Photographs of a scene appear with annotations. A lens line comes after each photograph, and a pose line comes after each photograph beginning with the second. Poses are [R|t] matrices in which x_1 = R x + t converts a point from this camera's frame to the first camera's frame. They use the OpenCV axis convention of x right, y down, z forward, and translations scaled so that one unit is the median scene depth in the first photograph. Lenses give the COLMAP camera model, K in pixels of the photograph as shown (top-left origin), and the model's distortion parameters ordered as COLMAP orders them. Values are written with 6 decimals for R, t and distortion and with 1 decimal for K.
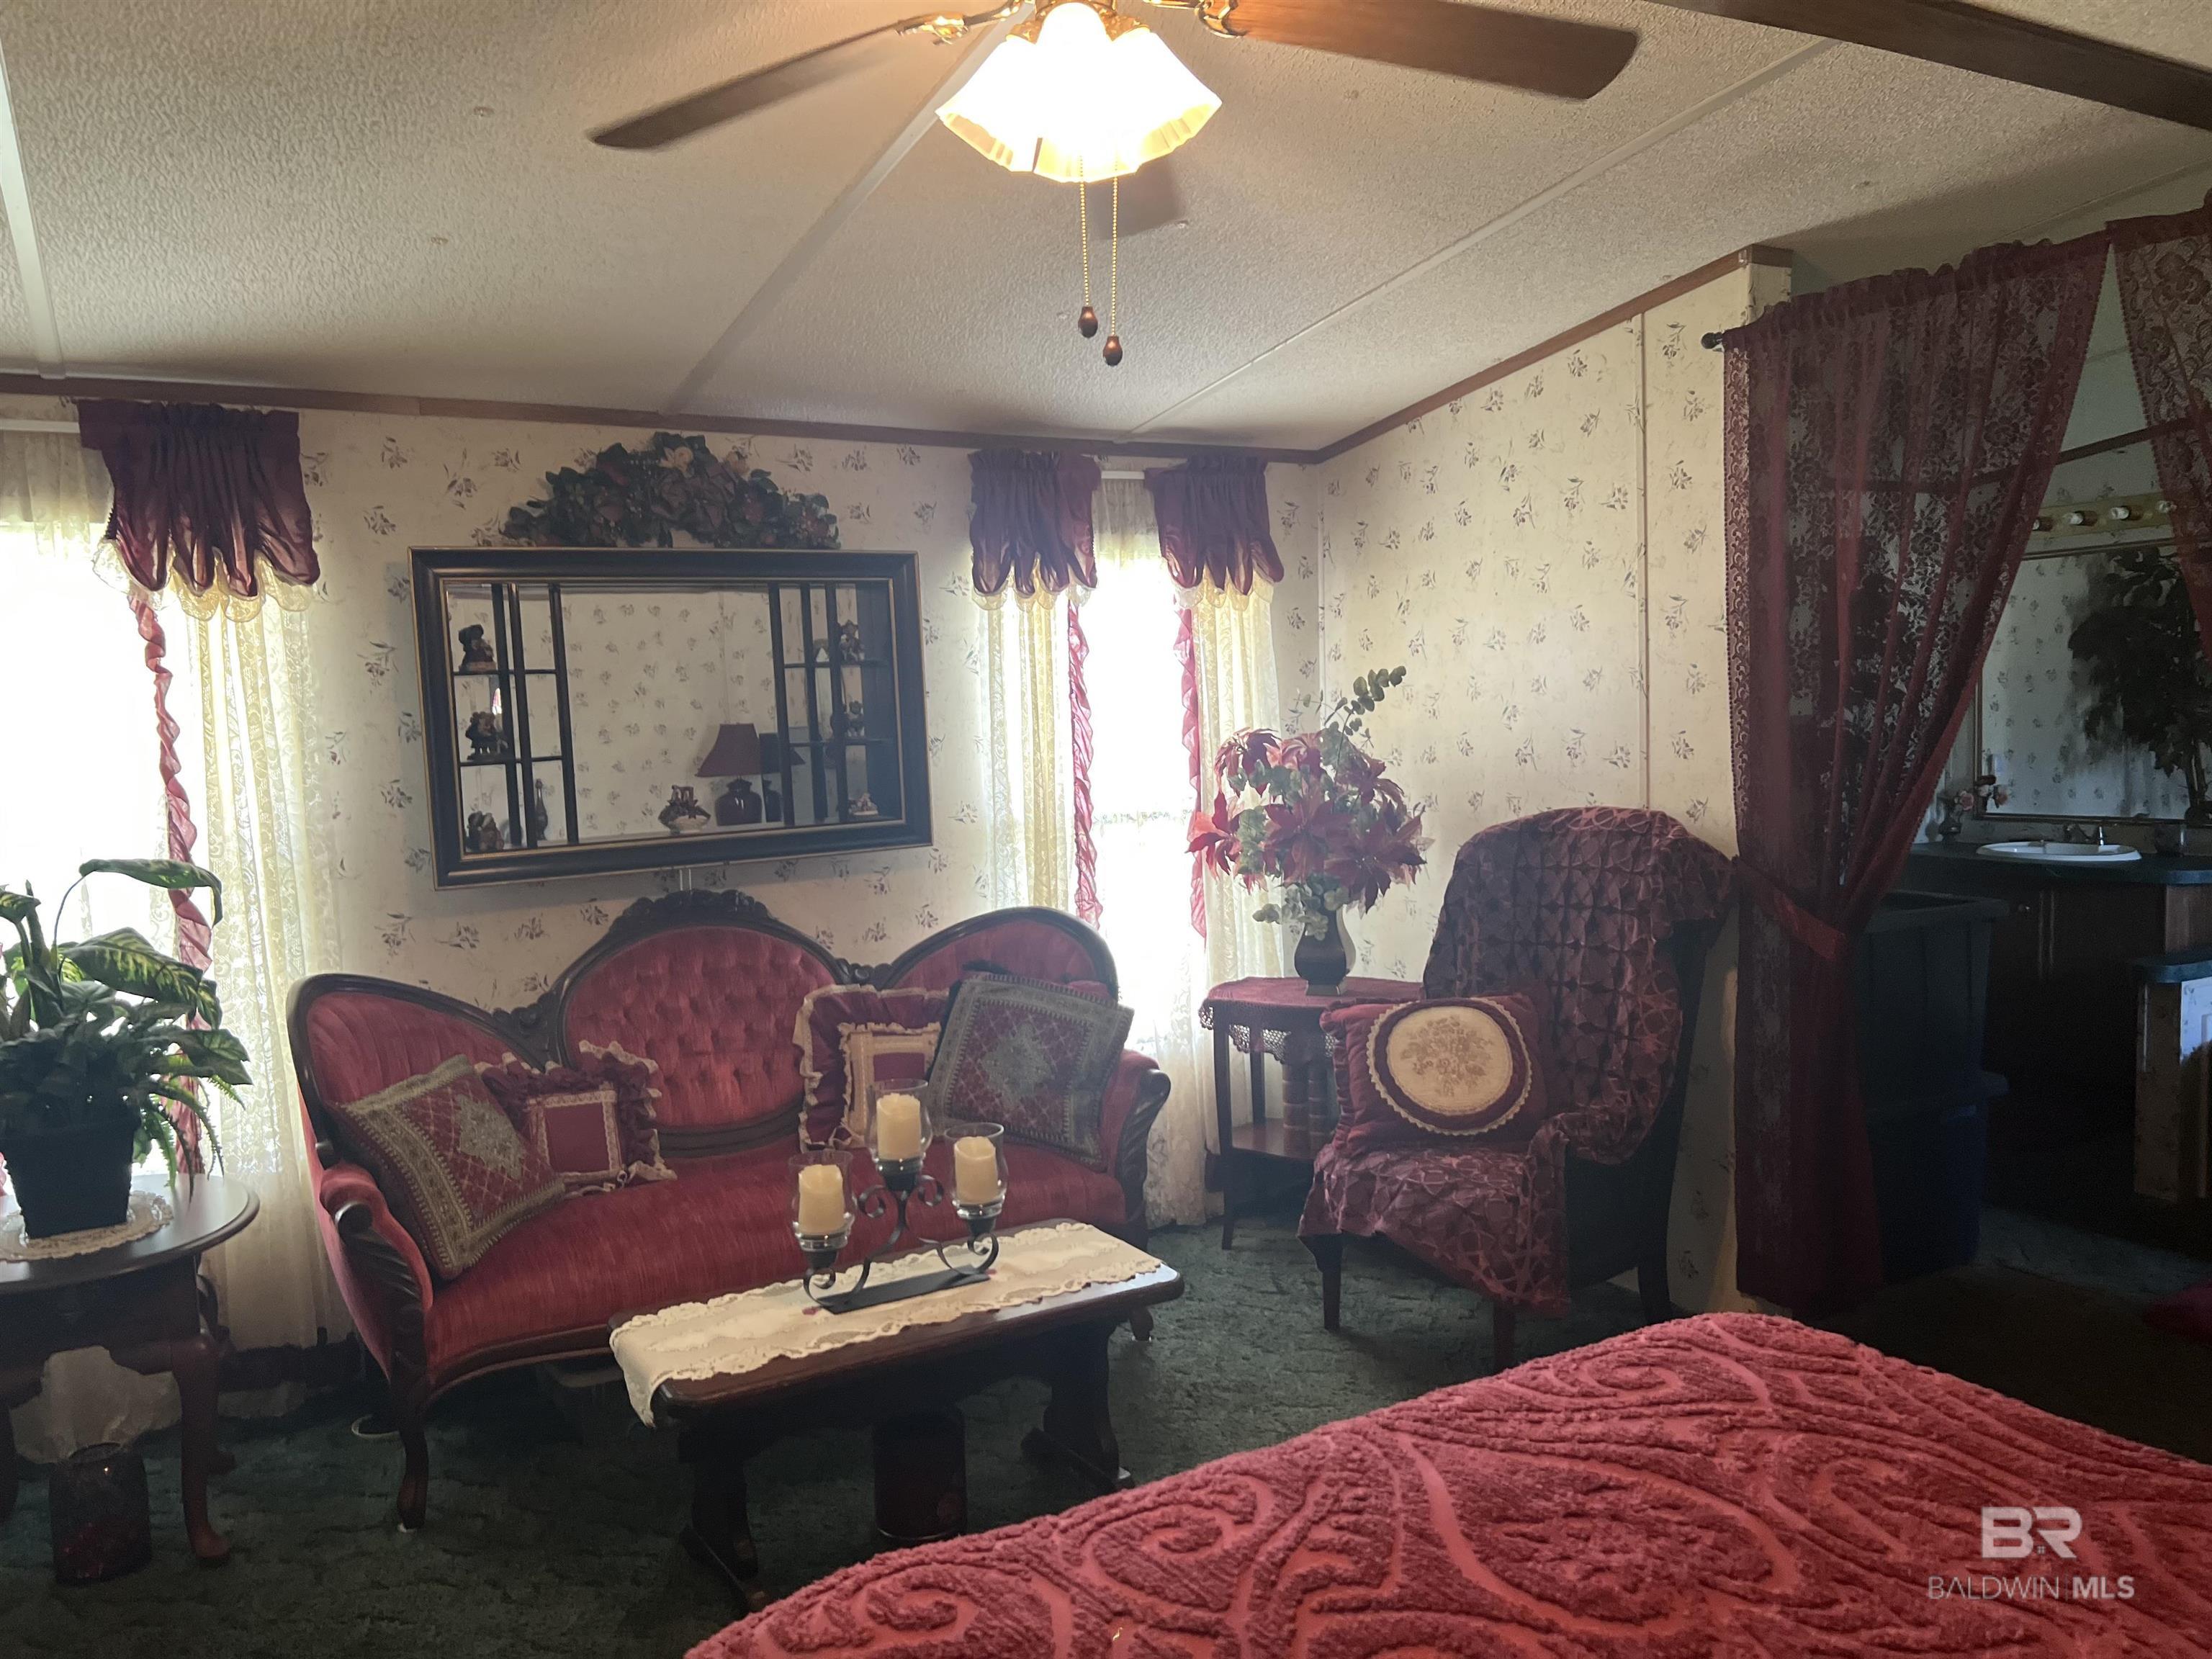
lens RADIAL K [[1671.4, 0, 1106.0], [0, 1671.4, 829.5], [0, 0, 1]] dist [0.070885, -0.082575]
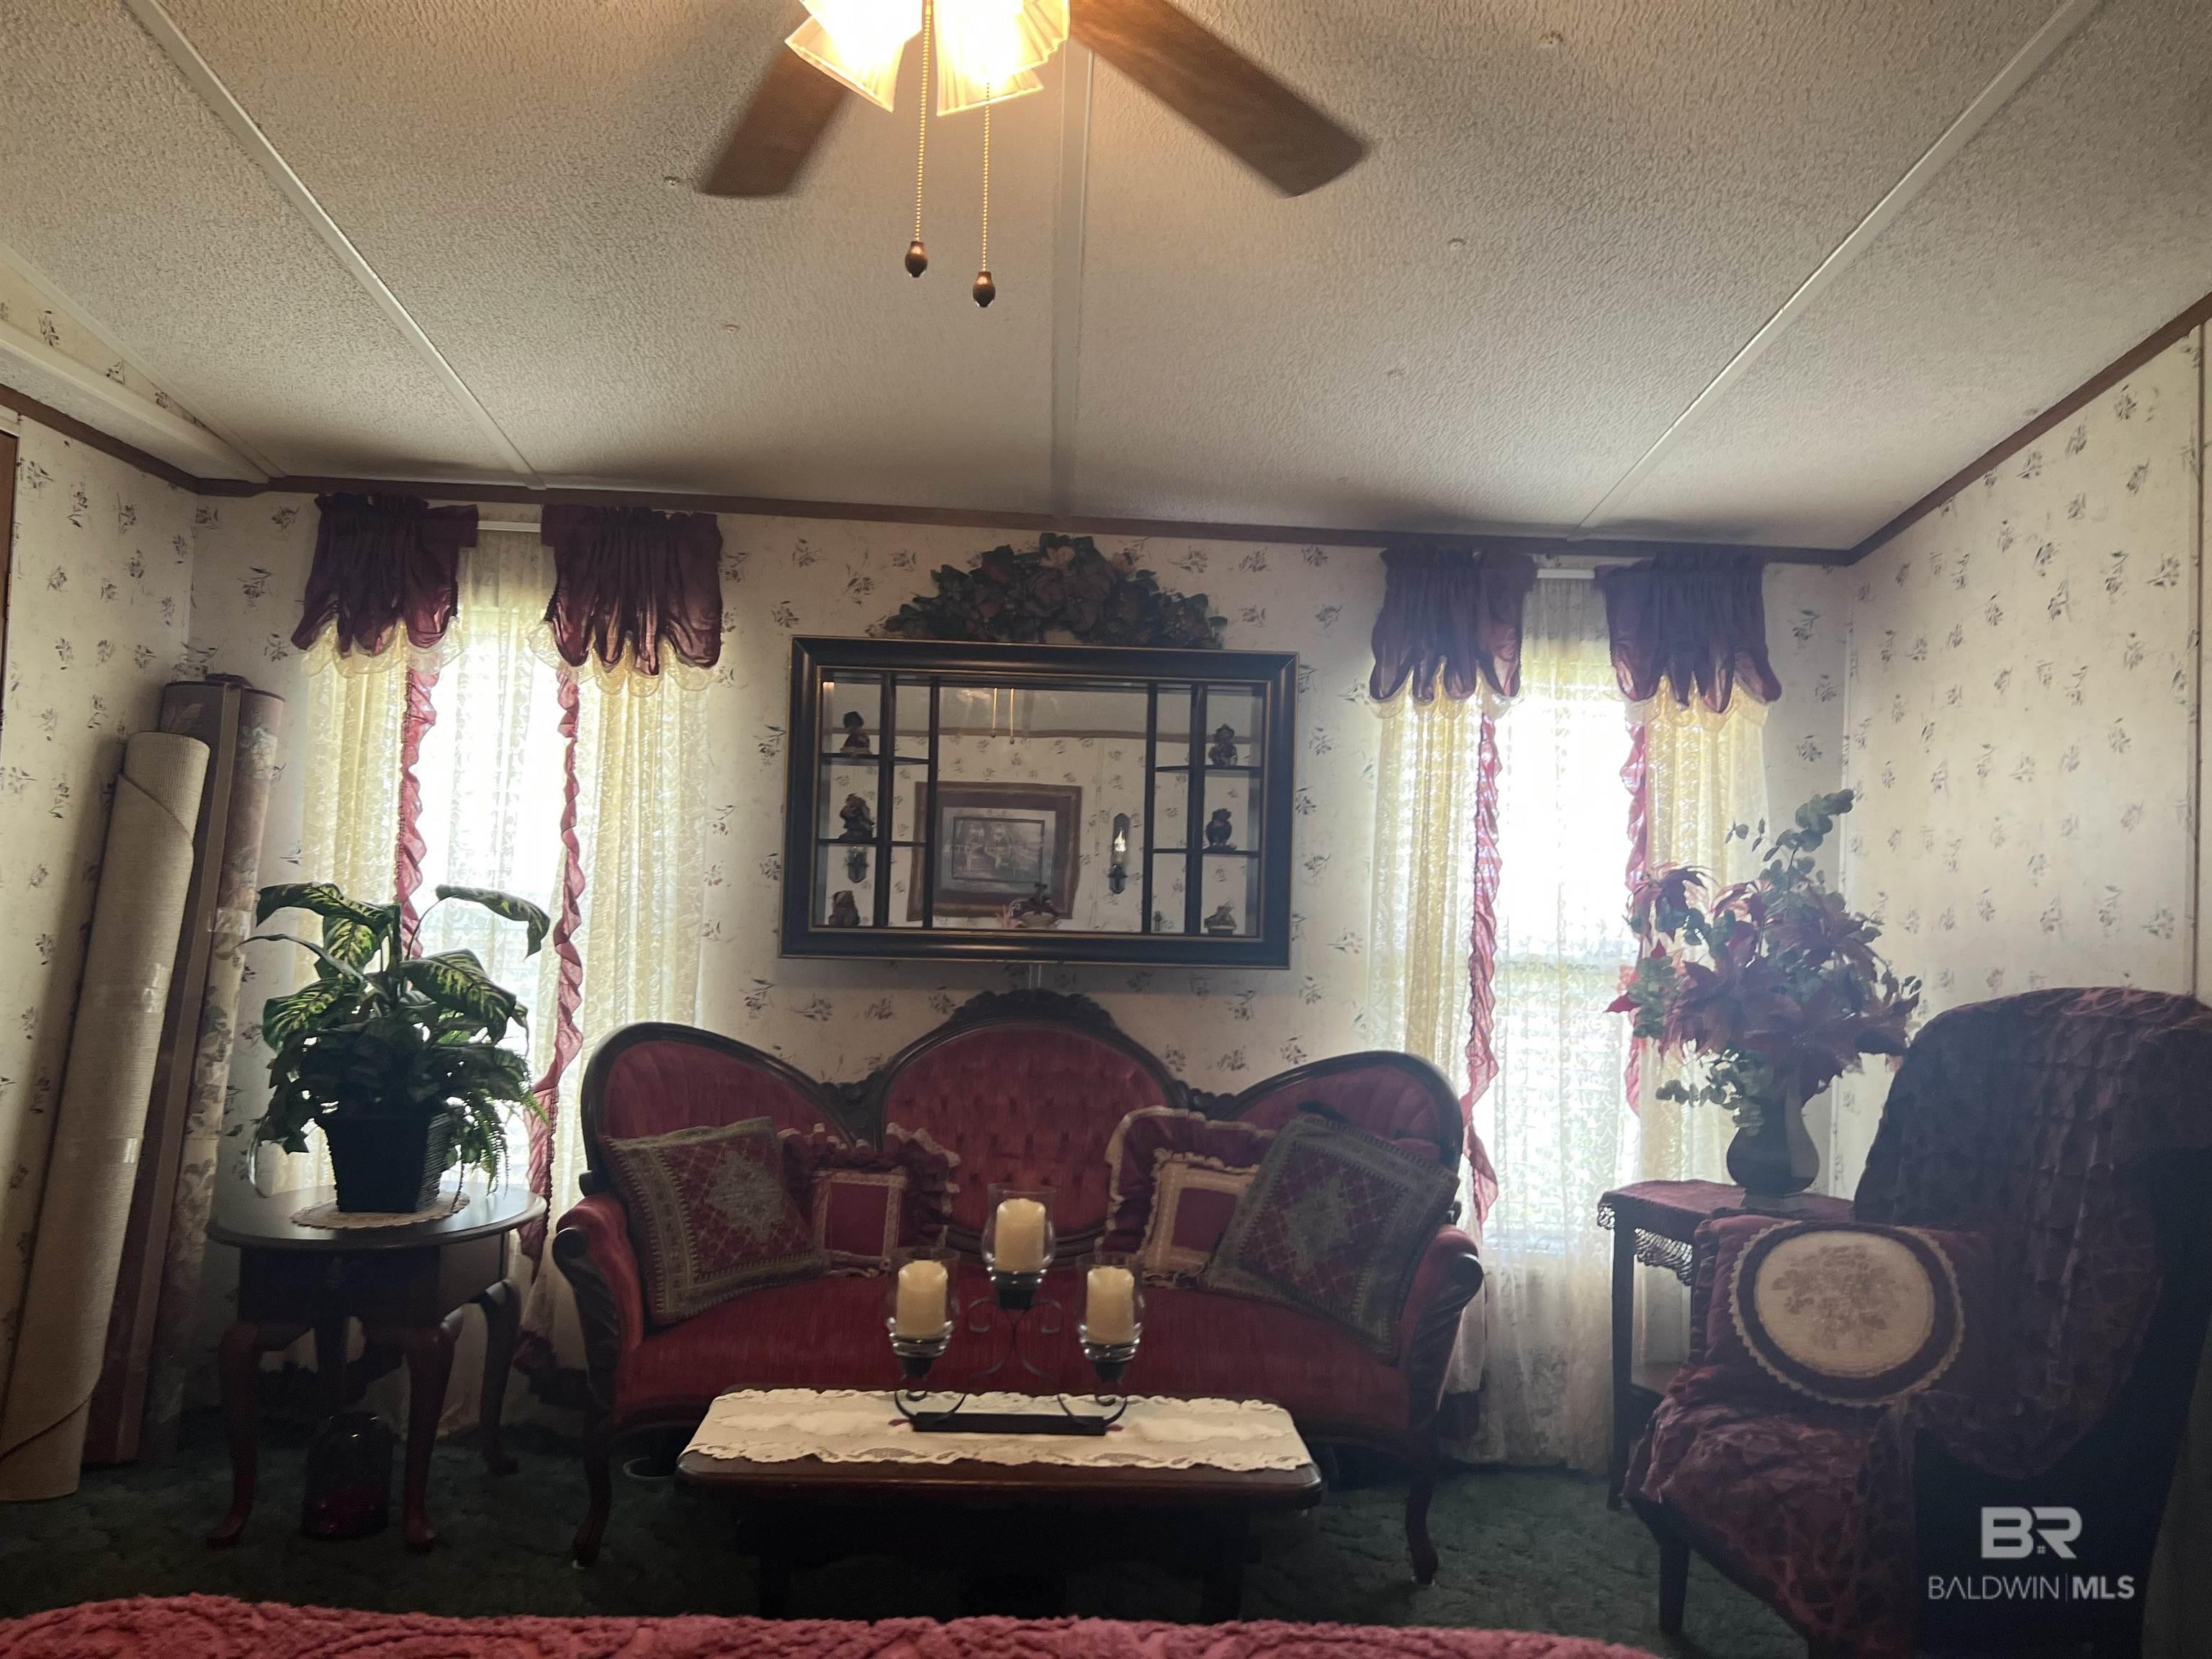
lens RADIAL K [[1669.1, 0, 1099.4], [0, 1669.1, 826.0], [0, 0, 1]] dist [0.109899, -0.186183]
pose [[0.886873, 0.047829, -0.459531, 0.237729], [-0.101905, 0.990382, -0.093592, 0.030426], [0.450634, 0.129832, 0.883217, 0.148605]]
